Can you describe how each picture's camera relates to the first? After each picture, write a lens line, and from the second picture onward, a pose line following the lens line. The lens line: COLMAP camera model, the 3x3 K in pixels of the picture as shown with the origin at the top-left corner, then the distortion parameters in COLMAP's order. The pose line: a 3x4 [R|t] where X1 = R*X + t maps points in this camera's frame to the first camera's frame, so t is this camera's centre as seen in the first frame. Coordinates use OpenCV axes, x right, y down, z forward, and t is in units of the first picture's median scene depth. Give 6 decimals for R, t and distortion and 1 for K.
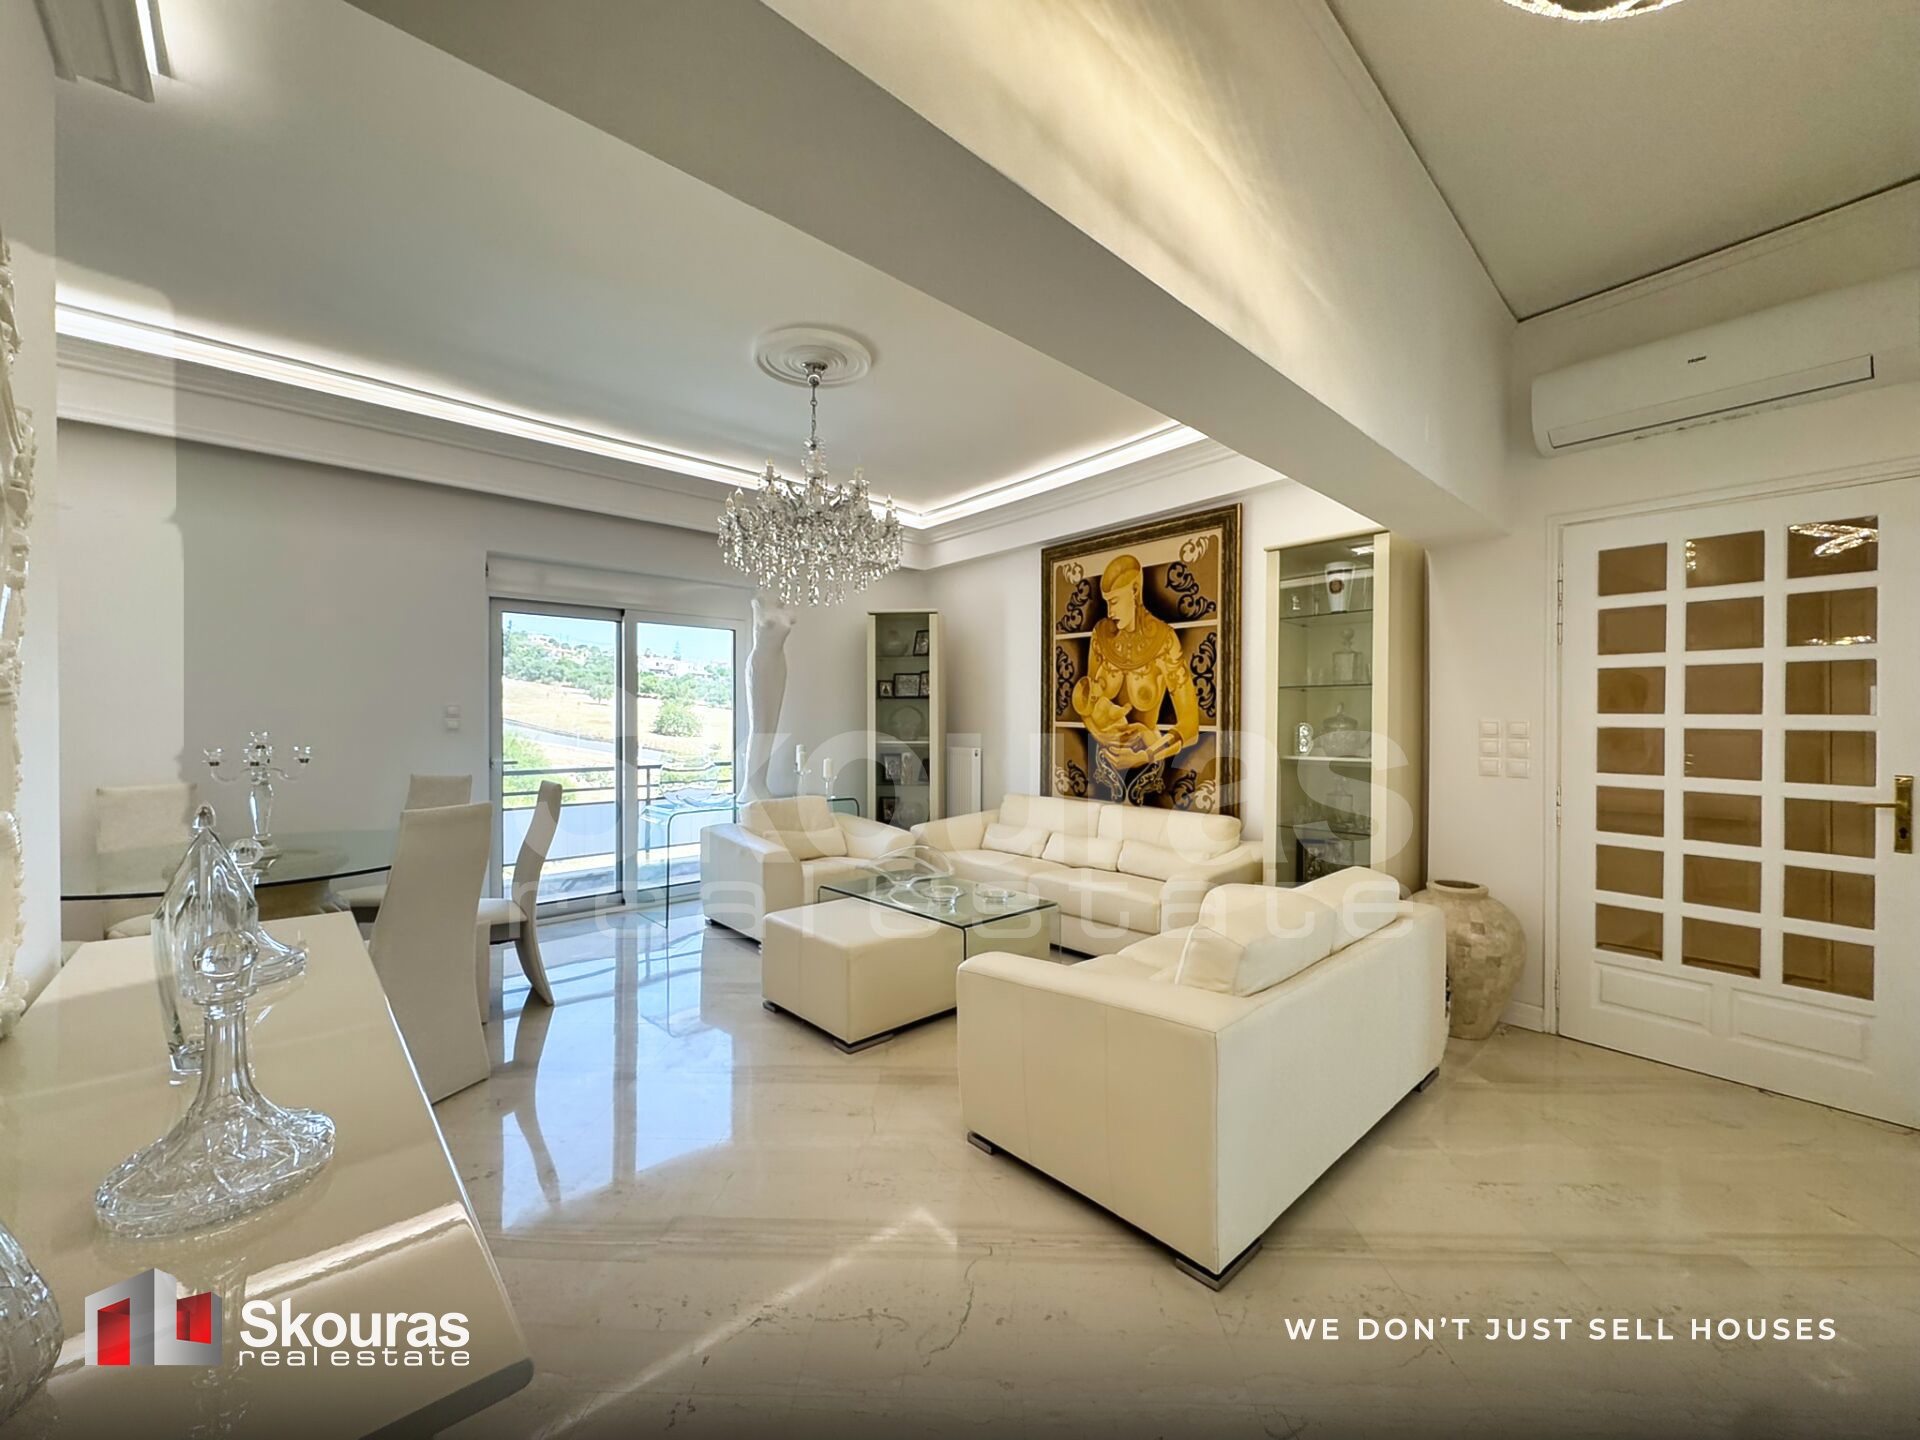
lens RADIAL K [[769.8, 0, 951.3], [0, 769.8, 723.6], [0, 0, 1]] dist [0.003539, 0.000148]
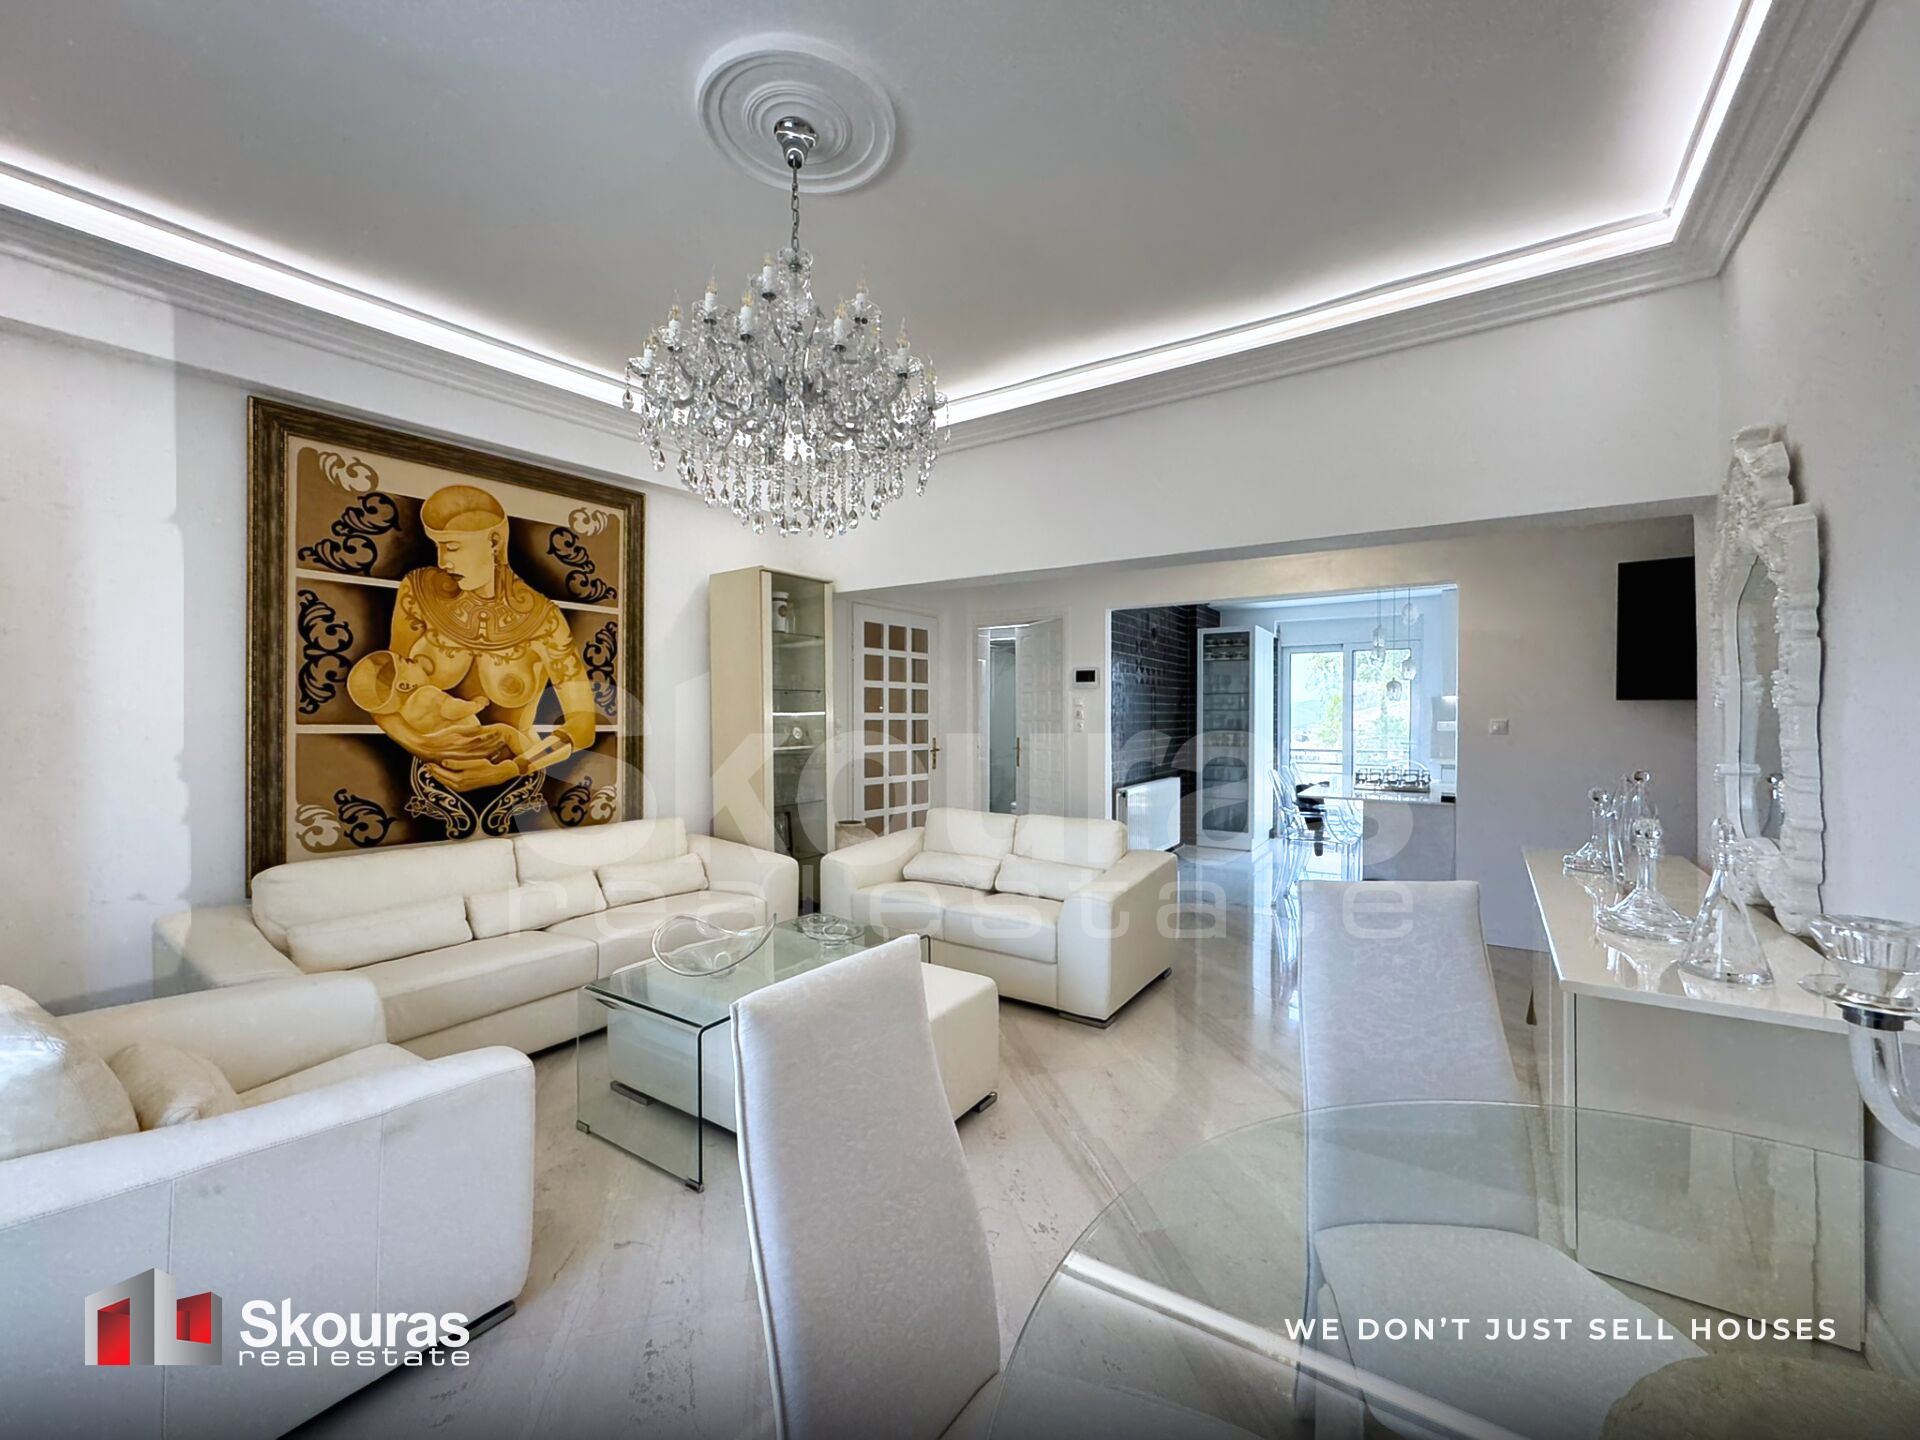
lens RADIAL K [[769.8, 0, 963.8], [0, 769.8, 718.9], [0, 0, 1]] dist [0.003539, 0.000148]
pose [[-0.246088, -0.010344, 0.969192, -0.600126], [0.006732, 0.999901, 0.012381, -0.011954], [-0.969224, 0.009571, -0.245994, 0.771964]]
